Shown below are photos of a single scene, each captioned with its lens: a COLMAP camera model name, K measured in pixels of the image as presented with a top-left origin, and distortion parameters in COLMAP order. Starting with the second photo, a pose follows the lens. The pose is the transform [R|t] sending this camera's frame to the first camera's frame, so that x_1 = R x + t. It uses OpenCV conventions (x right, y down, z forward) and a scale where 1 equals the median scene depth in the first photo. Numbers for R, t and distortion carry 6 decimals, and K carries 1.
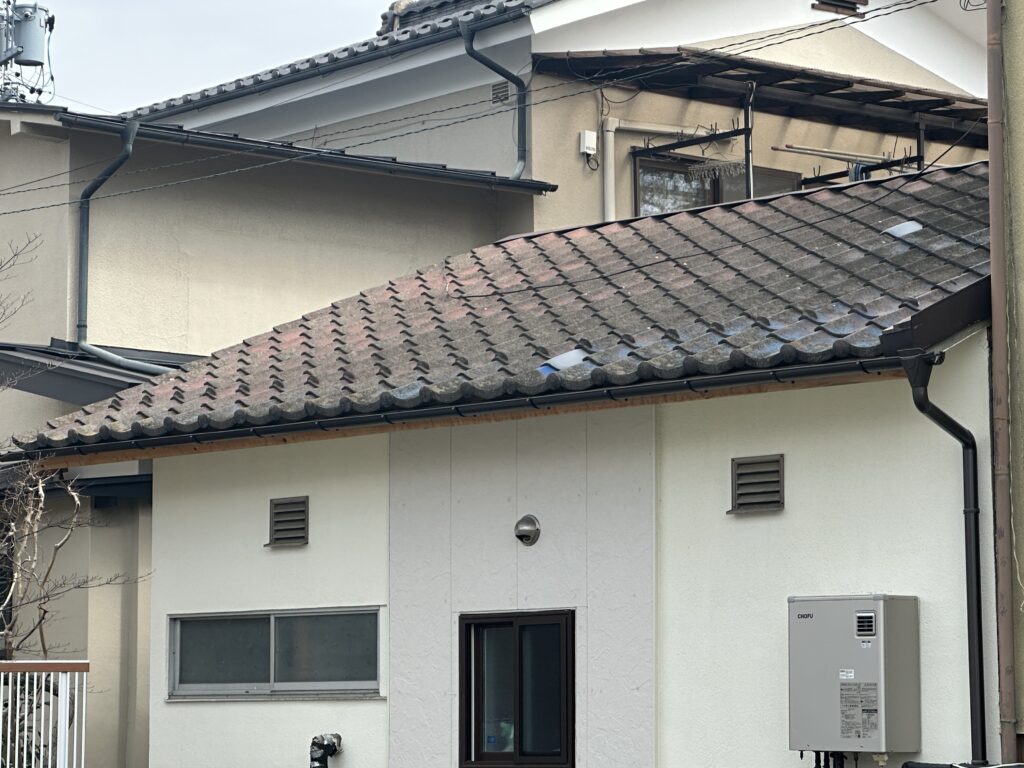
lens RADIAL K [[3168.7, 0, 503.9], [0, 3168.7, 385.9], [0, 0, 1]] dist [0.097019, 0.000000]
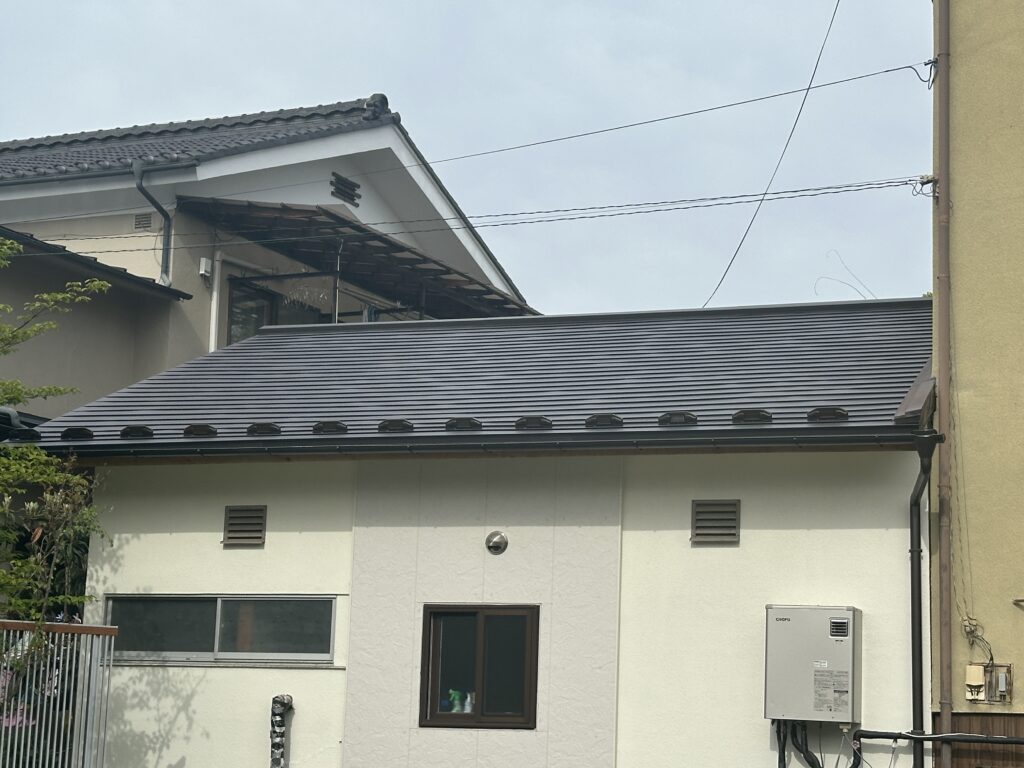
lens RADIAL K [[2061.7, 0, 520.5], [0, 2061.7, 390.5], [0, 0, 1]] dist [0.153154, 0.000000]
pose [[0.894609, 0.103352, 0.434734, -0.353449], [-0.081074, 0.994279, -0.069539, 0.040546], [-0.439434, 0.026964, 0.897870, 0.222734]]
